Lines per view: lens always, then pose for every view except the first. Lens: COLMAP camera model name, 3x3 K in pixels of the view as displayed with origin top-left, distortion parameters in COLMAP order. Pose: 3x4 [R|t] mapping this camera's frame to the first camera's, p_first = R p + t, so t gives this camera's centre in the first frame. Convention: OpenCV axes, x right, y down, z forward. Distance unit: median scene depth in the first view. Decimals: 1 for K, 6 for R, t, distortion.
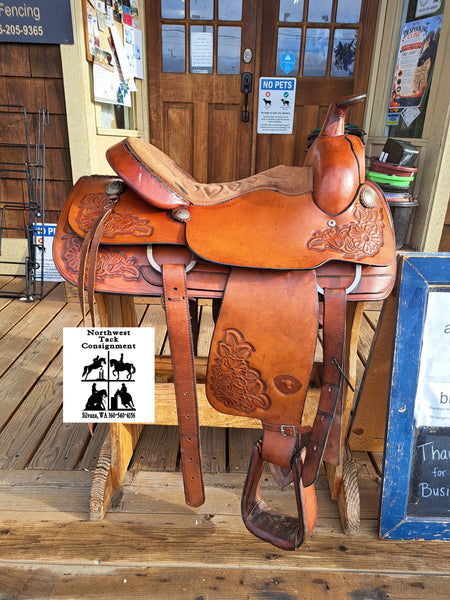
lens RADIAL K [[435.3, 0, 224.1], [0, 435.3, 300.5], [0, 0, 1]] dist [0.044526, -0.040957]
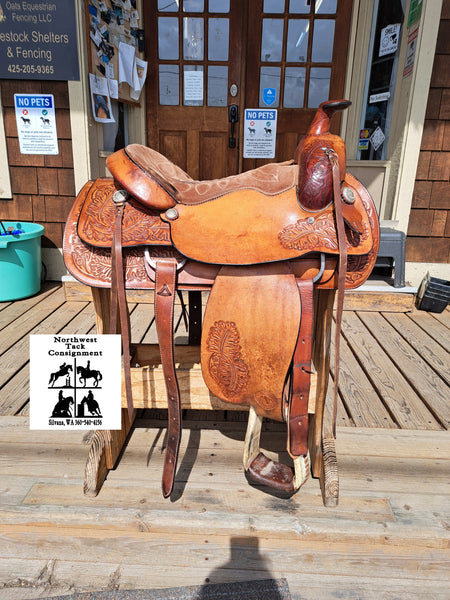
lens RADIAL K [[435.3, 0, 224.0], [0, 435.3, 297.7], [0, 0, 1]] dist [0.044526, -0.040957]
pose [[0.999559, 0.007854, -0.028643, 0.145616], [-0.010009, 0.997065, -0.075896, 0.142852], [0.027962, 0.076149, 0.996704, -0.203504]]
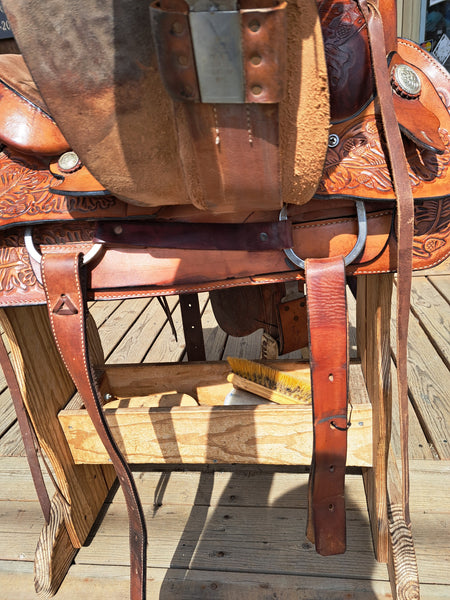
lens RADIAL K [[435.3, 0, 229.5], [0, 435.3, 301.5], [0, 0, 1]] dist [0.044526, -0.040957]
pose [[0.984887, -0.070601, -0.158158, 0.234254], [0.071308, 0.997454, -0.001207, 0.084941], [0.157840, -0.010090, 0.987413, 0.144883]]
